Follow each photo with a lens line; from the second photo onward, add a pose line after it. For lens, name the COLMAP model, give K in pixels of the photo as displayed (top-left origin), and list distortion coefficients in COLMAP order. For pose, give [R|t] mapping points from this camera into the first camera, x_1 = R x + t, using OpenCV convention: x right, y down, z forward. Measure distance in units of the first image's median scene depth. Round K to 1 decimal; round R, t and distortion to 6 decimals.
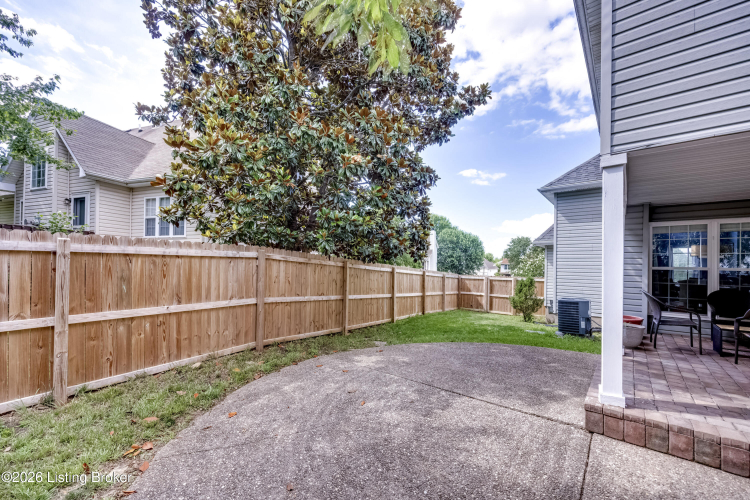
lens RADIAL K [[301.1, 0, 379.8], [0, 301.1, 262.4], [0, 0, 1]] dist [-0.000211, -0.000168]
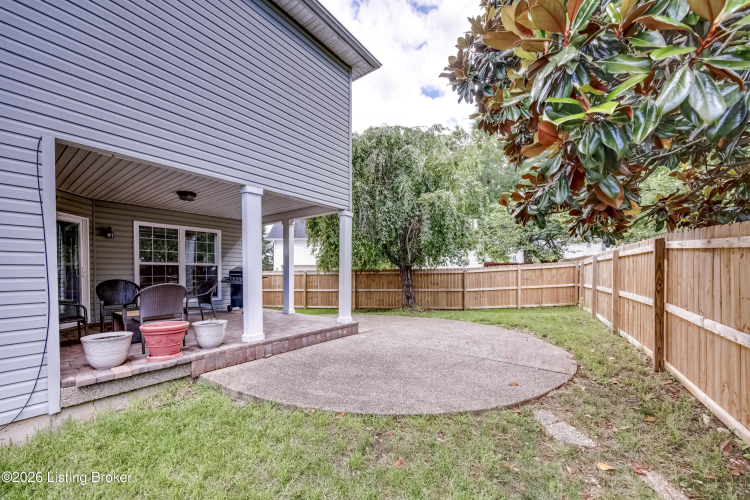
lens RADIAL K [[294.6, 0, 374.9], [0, 294.6, 262.9], [0, 0, 1]] dist [-0.001041, 0.000117]
pose [[-0.998625, -0.015301, -0.050141, 0.268879], [-0.013509, 0.999265, -0.035878, 0.044016], [0.050654, -0.035151, -0.998097, 1.297886]]
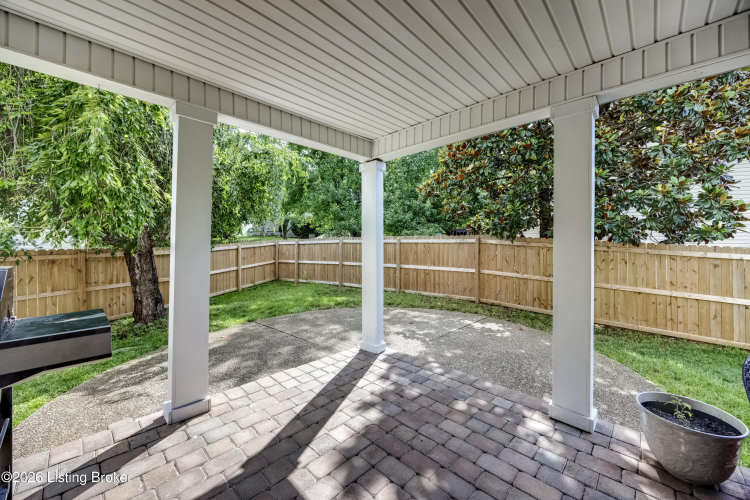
lens RADIAL K [[289.1, 0, 375.0], [0, 289.1, 250.0], [0, 0, 1]] dist [-0.002662, -0.000188]
pose [[-0.075969, 0.002647, -0.997107, 0.818821], [-0.000744, 0.999996, 0.002711, 0.013968], [0.997110, 0.000948, -0.075966, 0.454710]]
